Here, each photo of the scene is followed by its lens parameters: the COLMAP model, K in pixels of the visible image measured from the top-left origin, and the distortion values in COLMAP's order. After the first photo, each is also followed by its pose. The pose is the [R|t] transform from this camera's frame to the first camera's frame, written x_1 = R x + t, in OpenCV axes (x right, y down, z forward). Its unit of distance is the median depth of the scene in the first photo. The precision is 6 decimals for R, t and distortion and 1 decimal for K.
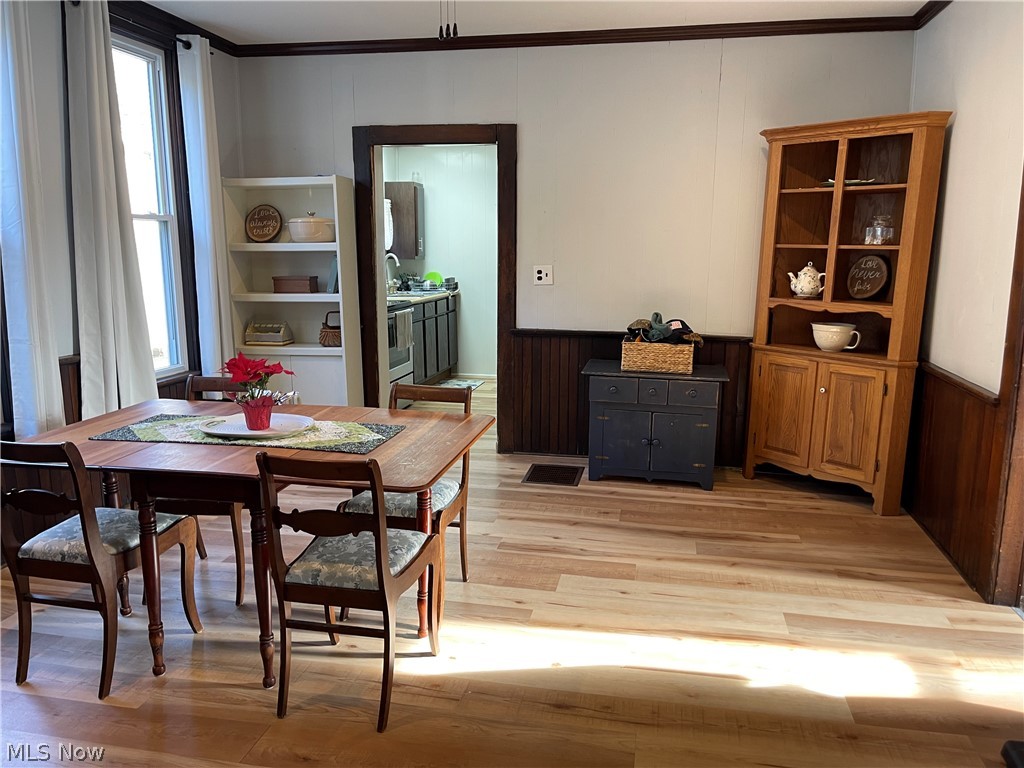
lens RADIAL K [[780.8, 0, 516.1], [0, 780.8, 380.5], [0, 0, 1]] dist [0.016621, -0.011639]
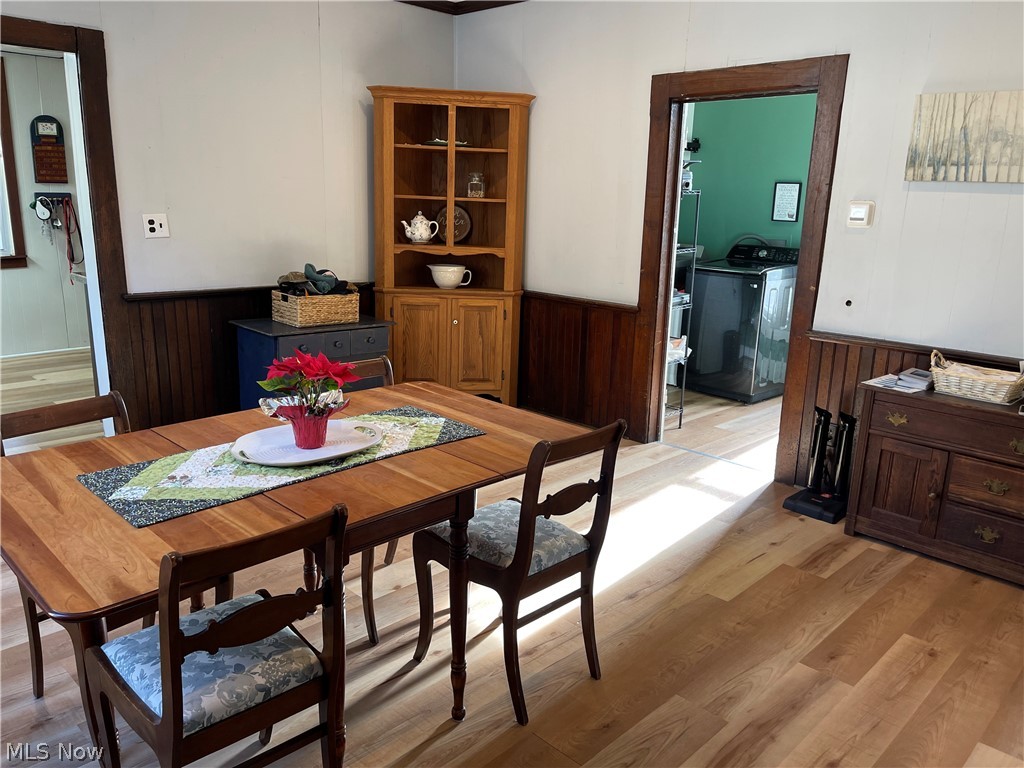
lens RADIAL K [[780.8, 0, 519.5], [0, 780.8, 389.2], [0, 0, 1]] dist [0.016621, -0.011639]
pose [[0.540926, -0.188794, 0.819607, -0.534091], [0.114104, 0.981945, 0.150881, -0.053879], [-0.833294, 0.011905, 0.552701, 0.261397]]
